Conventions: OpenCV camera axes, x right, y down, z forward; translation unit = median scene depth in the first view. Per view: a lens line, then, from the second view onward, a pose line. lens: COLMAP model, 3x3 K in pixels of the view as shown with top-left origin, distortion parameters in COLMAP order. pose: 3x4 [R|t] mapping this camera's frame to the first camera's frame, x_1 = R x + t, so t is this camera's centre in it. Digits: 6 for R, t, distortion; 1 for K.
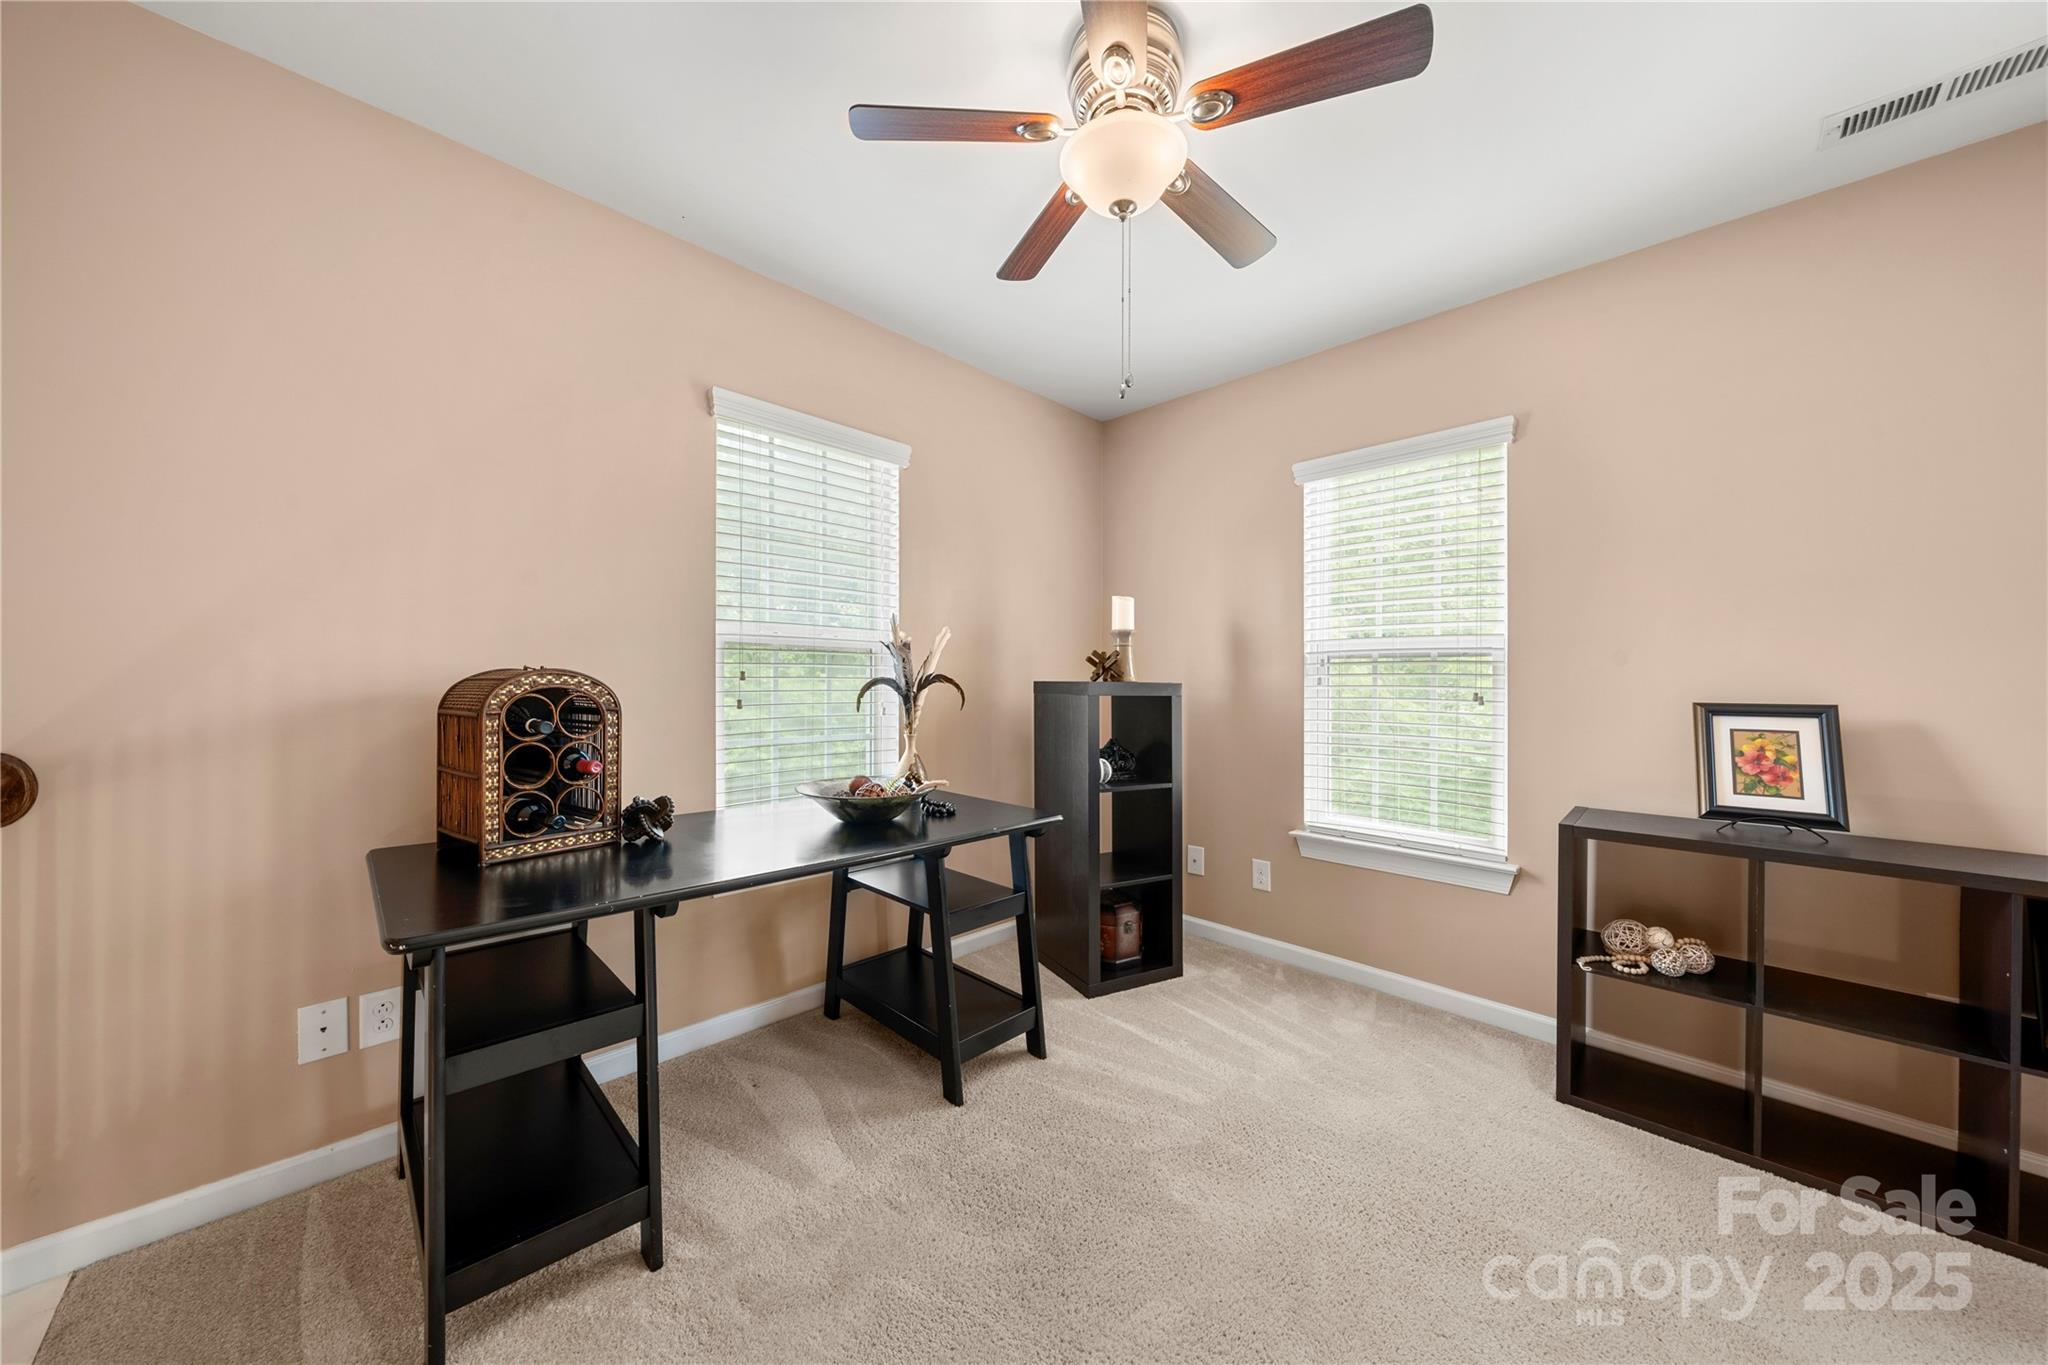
lens RADIAL K [[702.2, 0, 1024.0], [0, 702.2, 682.5], [0, 0, 1]] dist [-0.000640, -0.000030]
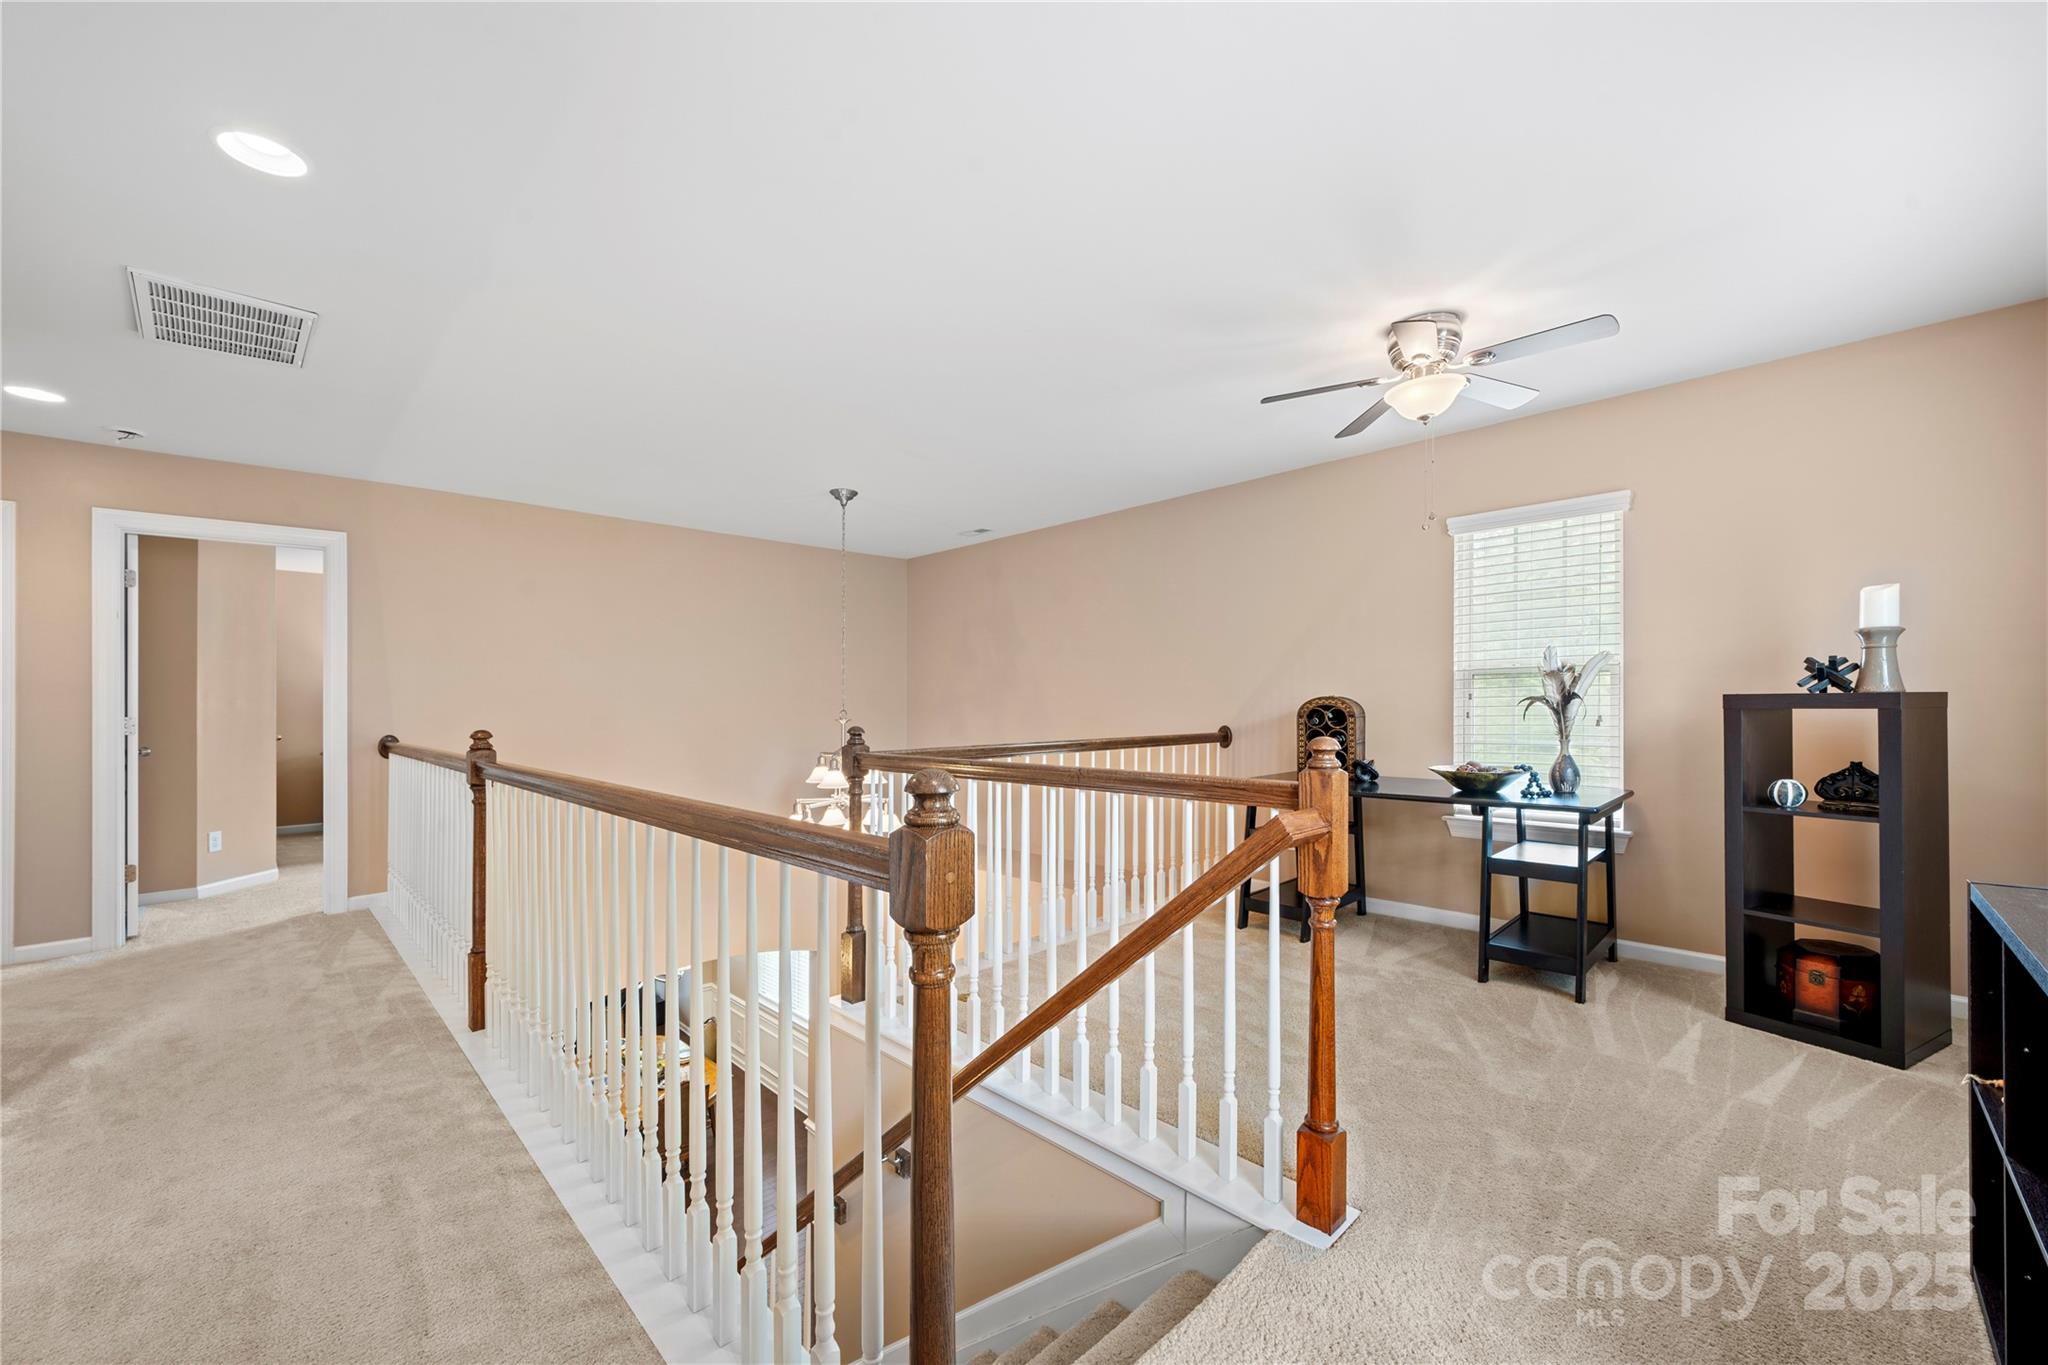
lens RADIAL K [[841.2, 0, 1021.2], [0, 841.2, 700.8], [0, 0, 1]] dist [-0.001914, -0.000055]
pose [[-0.041263, -0.029397, -0.998716, 1.423745], [-0.004692, 0.999562, -0.029228, 0.053320], [0.999137, 0.003480, -0.041383, 0.085661]]
